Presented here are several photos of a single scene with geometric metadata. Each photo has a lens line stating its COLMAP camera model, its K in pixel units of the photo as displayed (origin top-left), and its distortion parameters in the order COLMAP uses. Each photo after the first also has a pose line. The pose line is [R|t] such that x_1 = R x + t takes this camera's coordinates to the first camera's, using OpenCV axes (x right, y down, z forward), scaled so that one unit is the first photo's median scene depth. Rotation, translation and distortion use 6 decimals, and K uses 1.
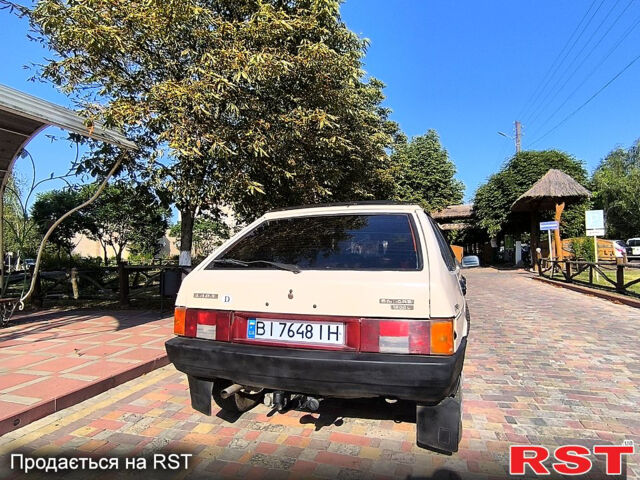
lens RADIAL K [[398.5, 0, 322.4], [0, 398.5, 238.8], [0, 0, 1]] dist [-0.031964, 0.020114]
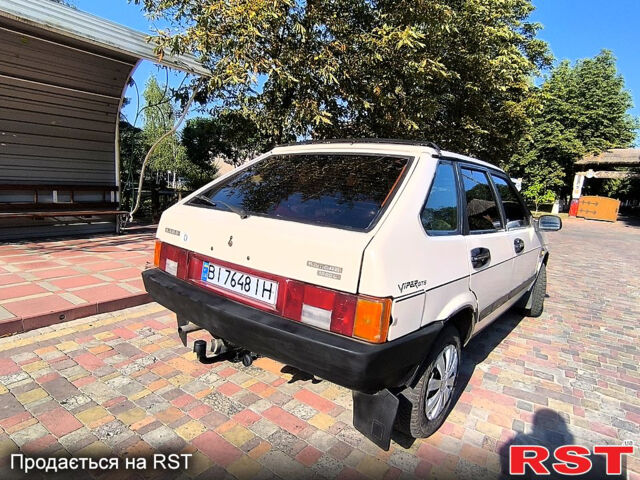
lens RADIAL K [[398.5, 0, 318.6], [0, 398.5, 239.0], [0, 0, 1]] dist [-0.031964, 0.020114]
pose [[0.941144, 0.119916, -0.316018, 0.238301], [-0.066279, 0.982273, 0.175345, -0.022267], [0.331443, -0.144080, 0.932409, 0.137530]]
